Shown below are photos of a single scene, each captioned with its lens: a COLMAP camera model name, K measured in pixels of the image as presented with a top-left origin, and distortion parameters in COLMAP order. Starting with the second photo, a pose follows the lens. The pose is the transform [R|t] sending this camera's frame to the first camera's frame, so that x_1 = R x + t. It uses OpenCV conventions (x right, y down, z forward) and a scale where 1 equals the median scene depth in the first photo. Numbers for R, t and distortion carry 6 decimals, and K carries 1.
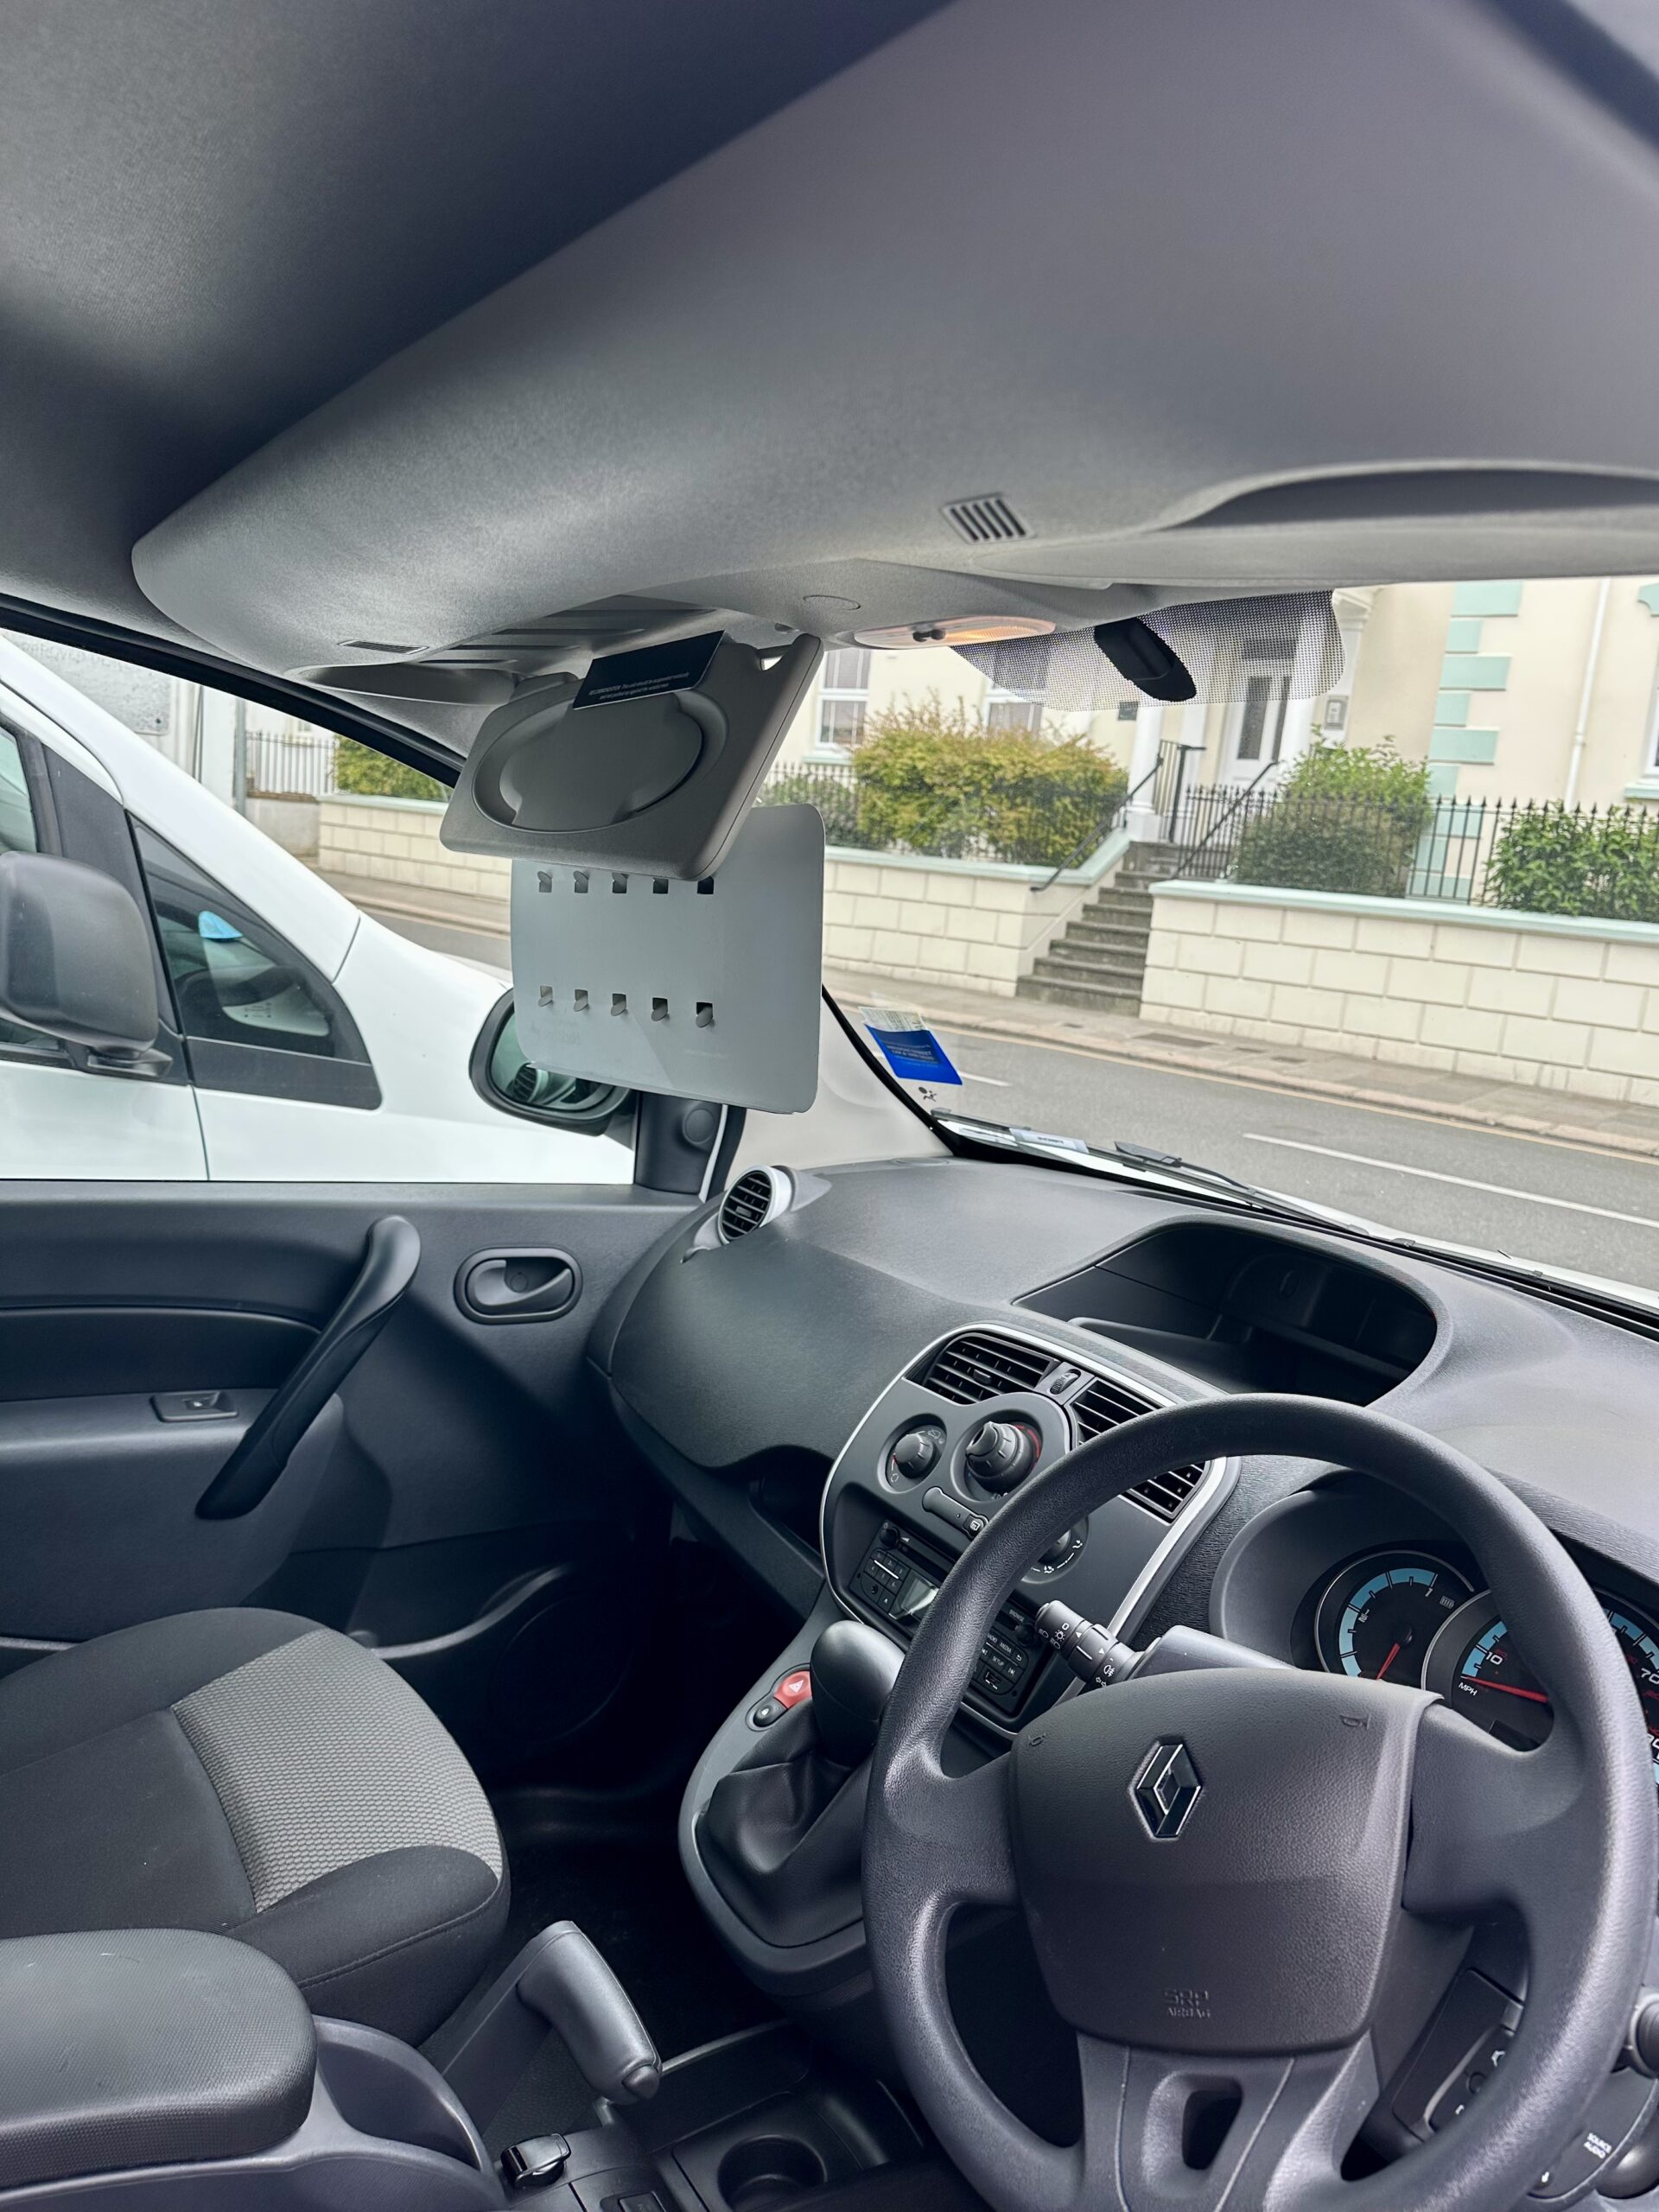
lens RADIAL K [[1532.8, 0, 829.5], [0, 1532.8, 1106.0], [0, 0, 1]] dist [-0.004023, -0.002219]
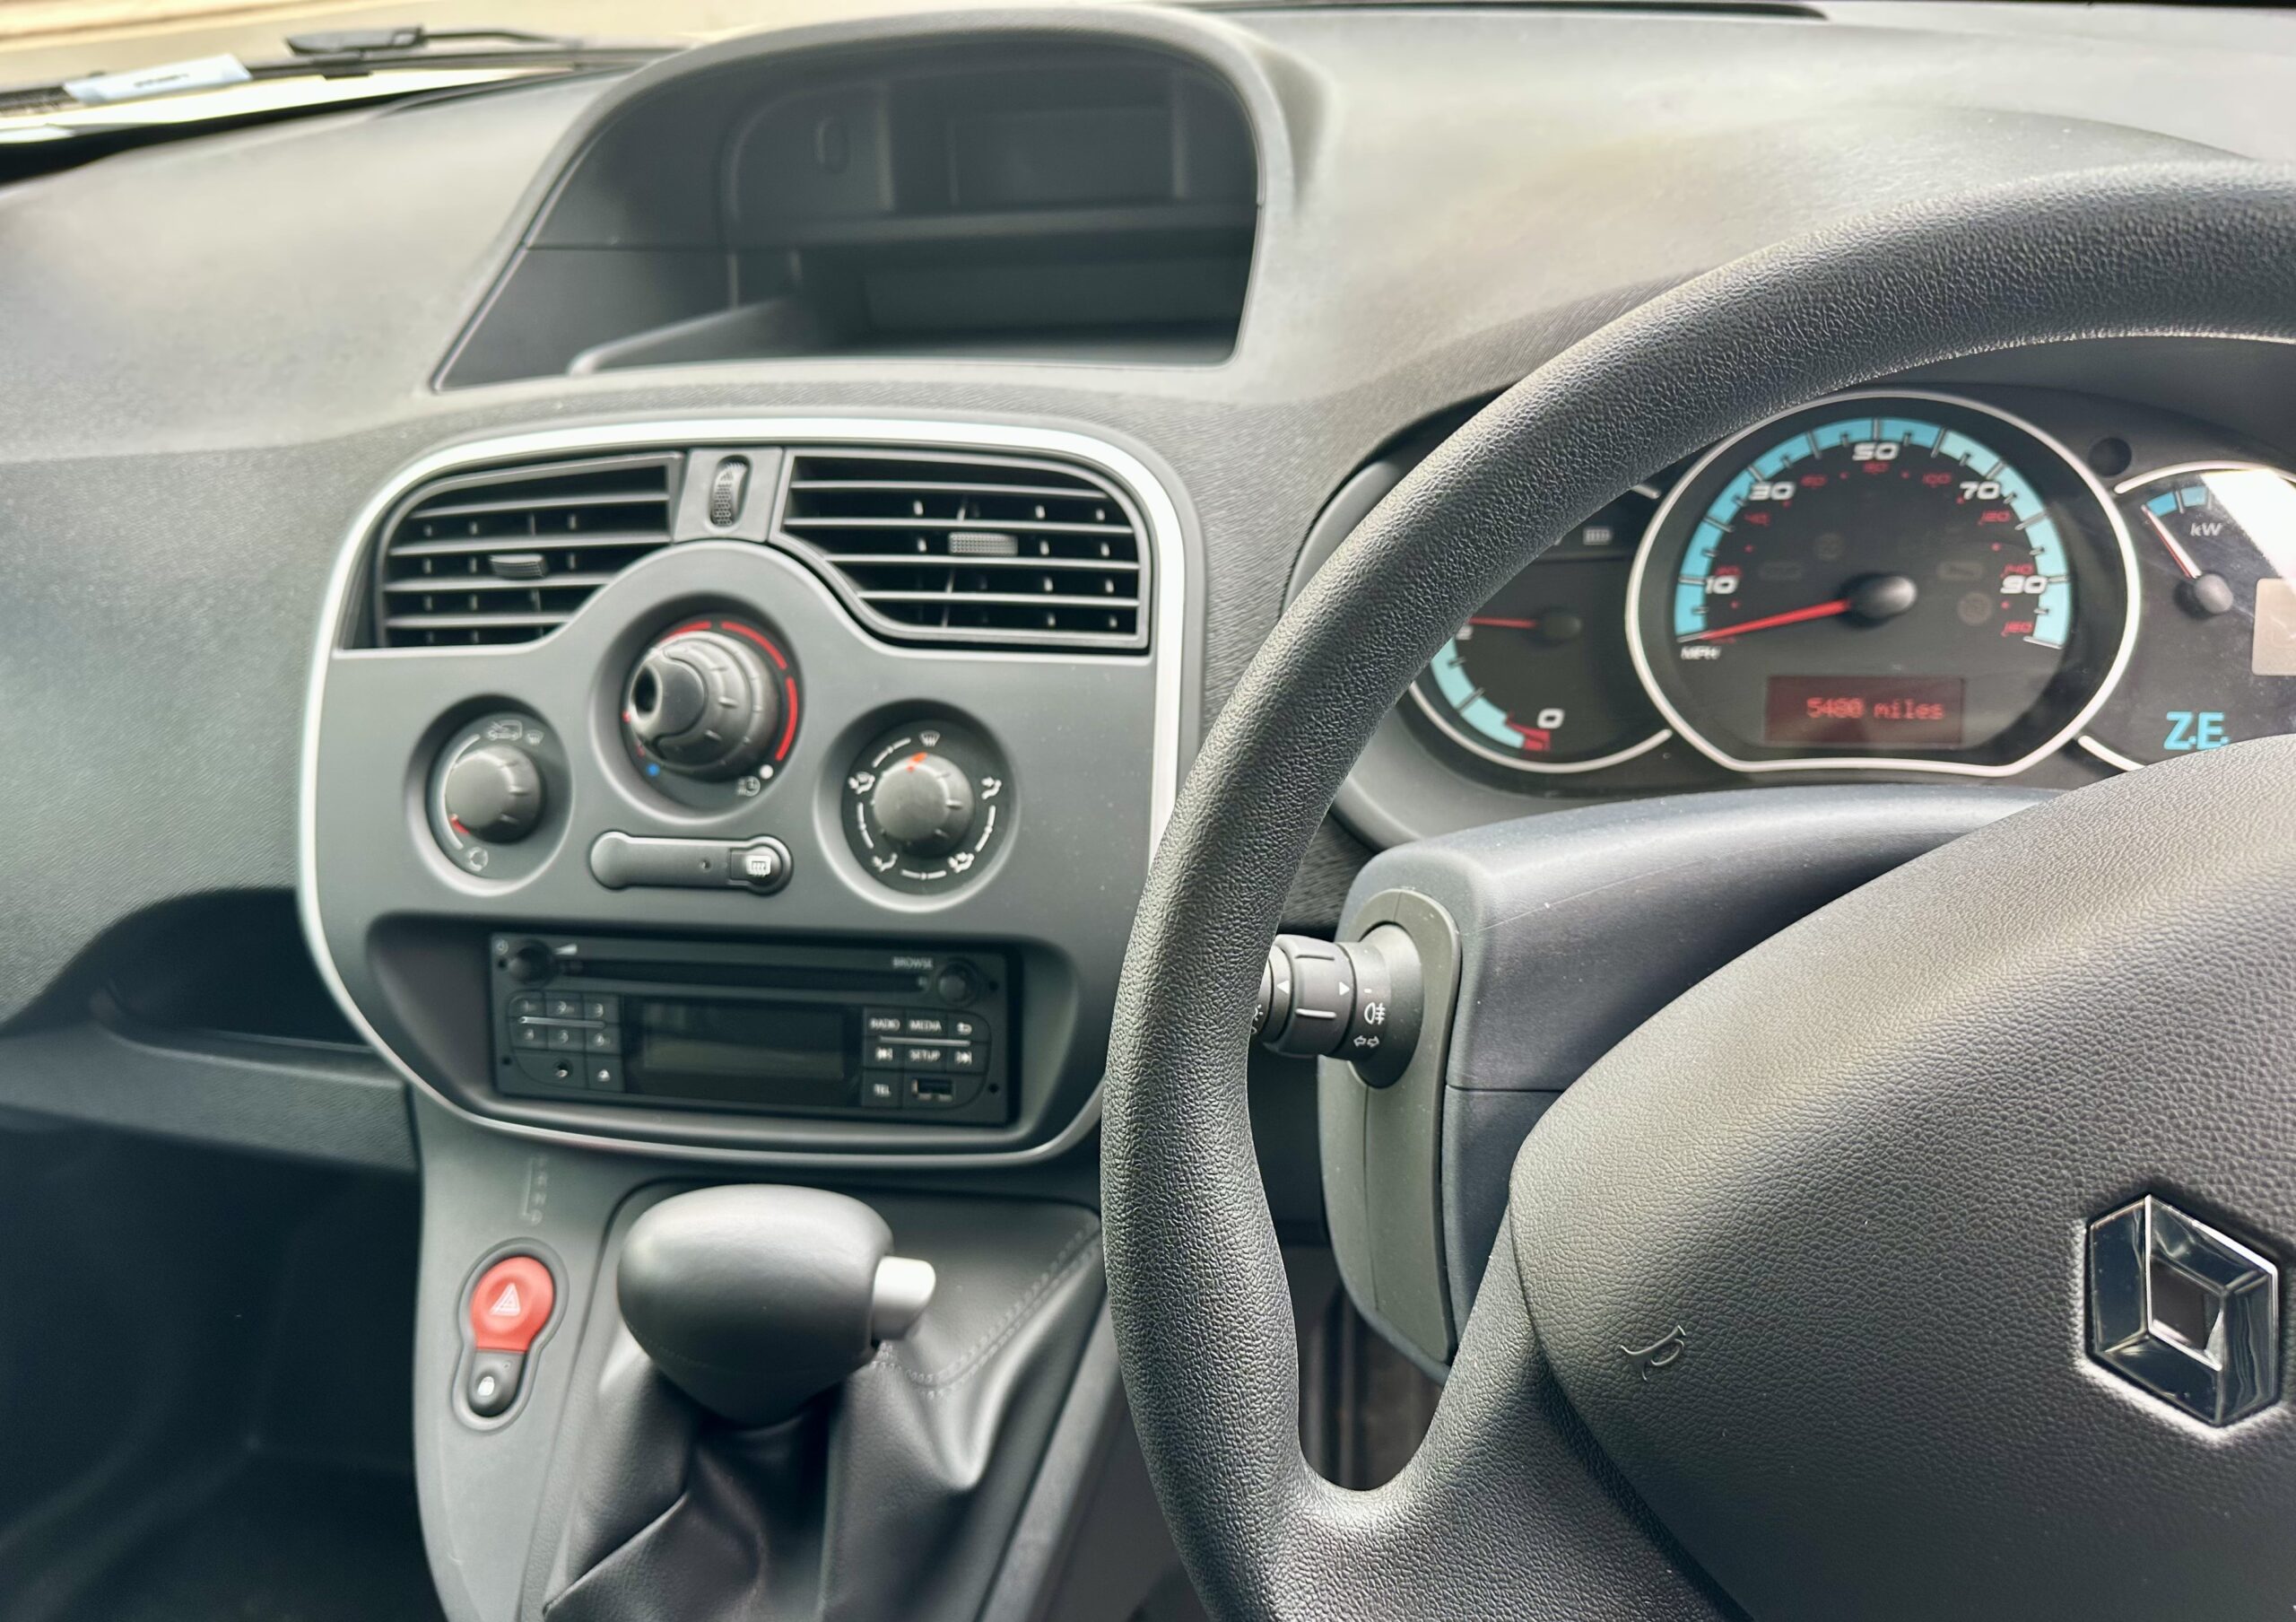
lens RADIAL K [[1628.7, 0, 1148.5], [0, 1628.7, 835.1], [0, 0, 1]] dist [0.024905, -0.048624]
pose [[0.677740, -0.554998, 0.482335, -0.051331], [0.271398, 0.798463, 0.537402, 0.033861], [-0.683383, -0.233313, 0.691775, 0.540639]]
